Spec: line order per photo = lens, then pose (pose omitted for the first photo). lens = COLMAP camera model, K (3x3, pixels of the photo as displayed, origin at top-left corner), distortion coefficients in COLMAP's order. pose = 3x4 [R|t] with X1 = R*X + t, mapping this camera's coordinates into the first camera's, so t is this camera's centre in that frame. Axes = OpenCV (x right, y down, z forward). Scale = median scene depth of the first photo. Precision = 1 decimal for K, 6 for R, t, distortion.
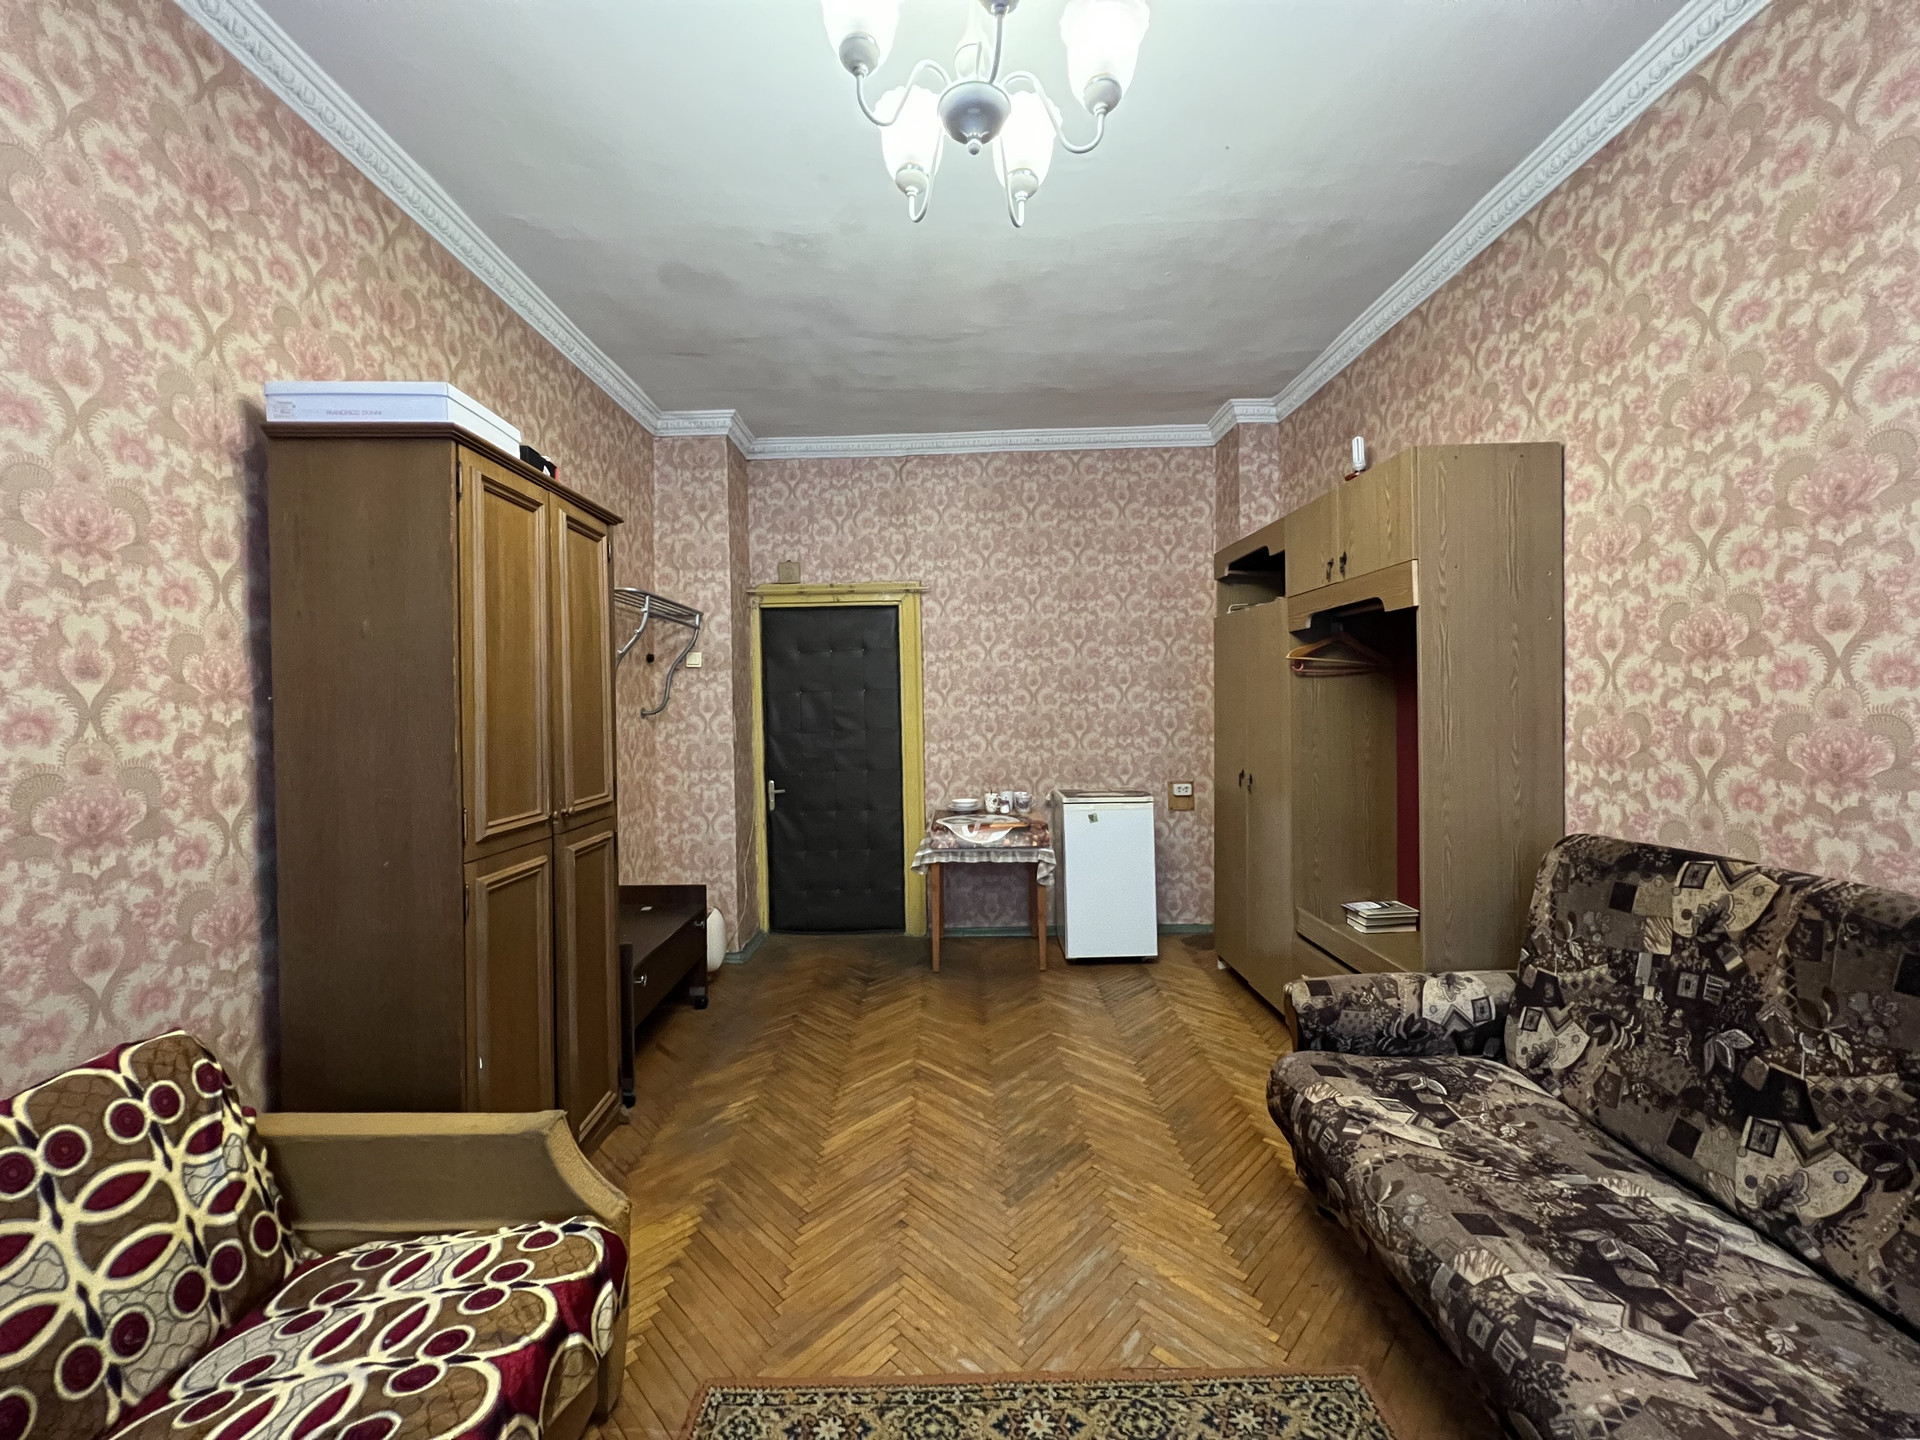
lens RADIAL K [[765.4, 0, 959.9], [0, 765.4, 720.3], [0, 0, 1]] dist [-0.002744, 0.000619]
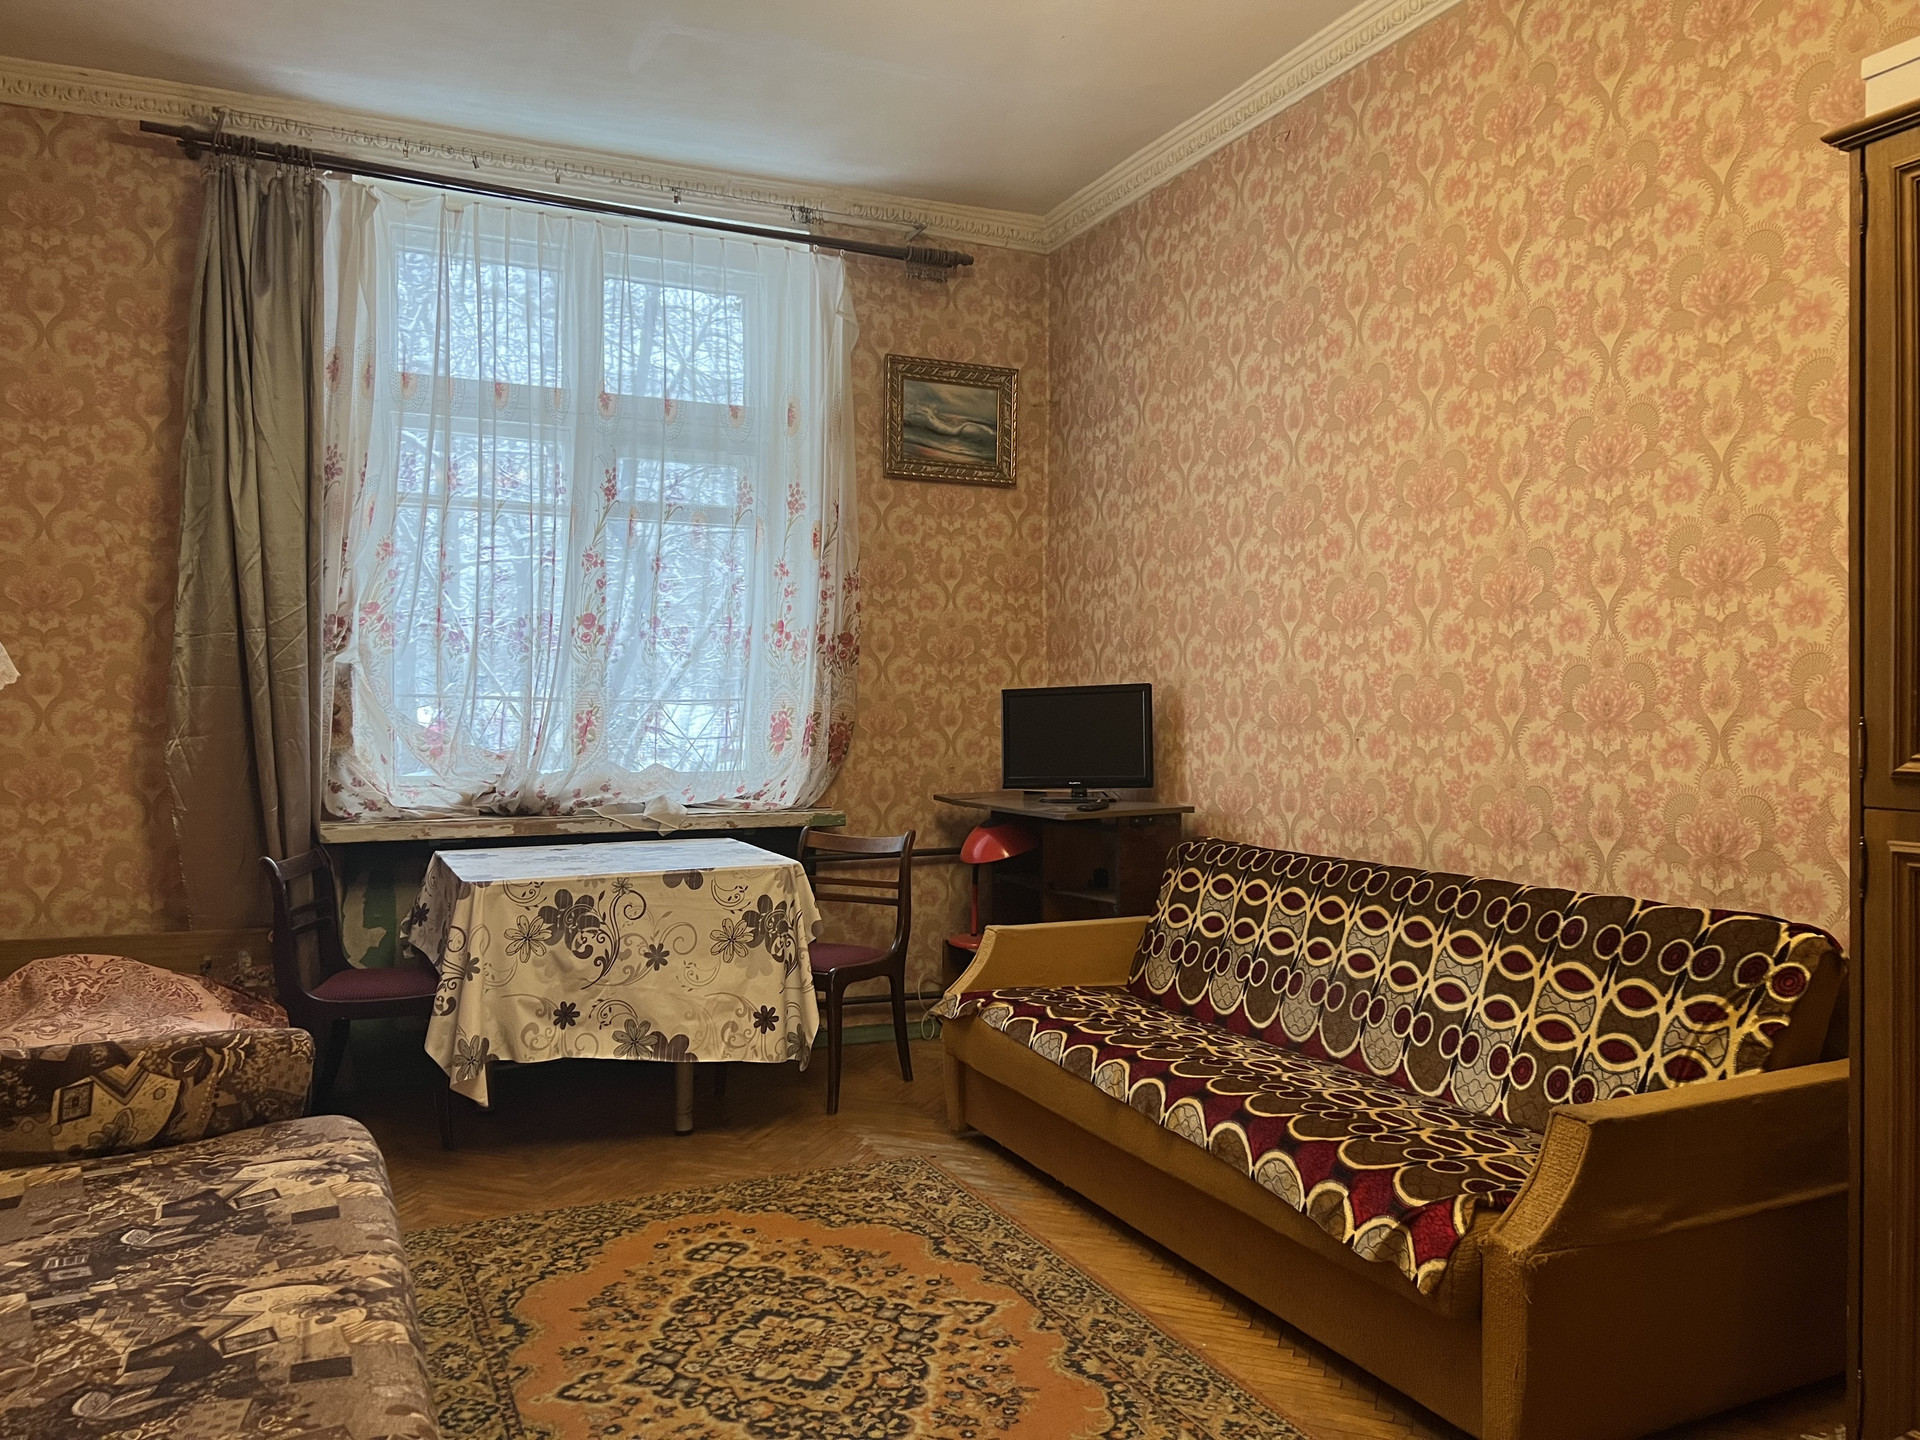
lens RADIAL K [[1436.0, 0, 963.5], [0, 1436.0, 732.8], [0, 0, 1]] dist [0.056936, -0.064084]
pose [[-0.912645, 0.021553, -0.408184, 0.349465], [0.008468, 0.999392, 0.033836, 0.052335], [0.408665, 0.027424, -0.912272, 1.183843]]
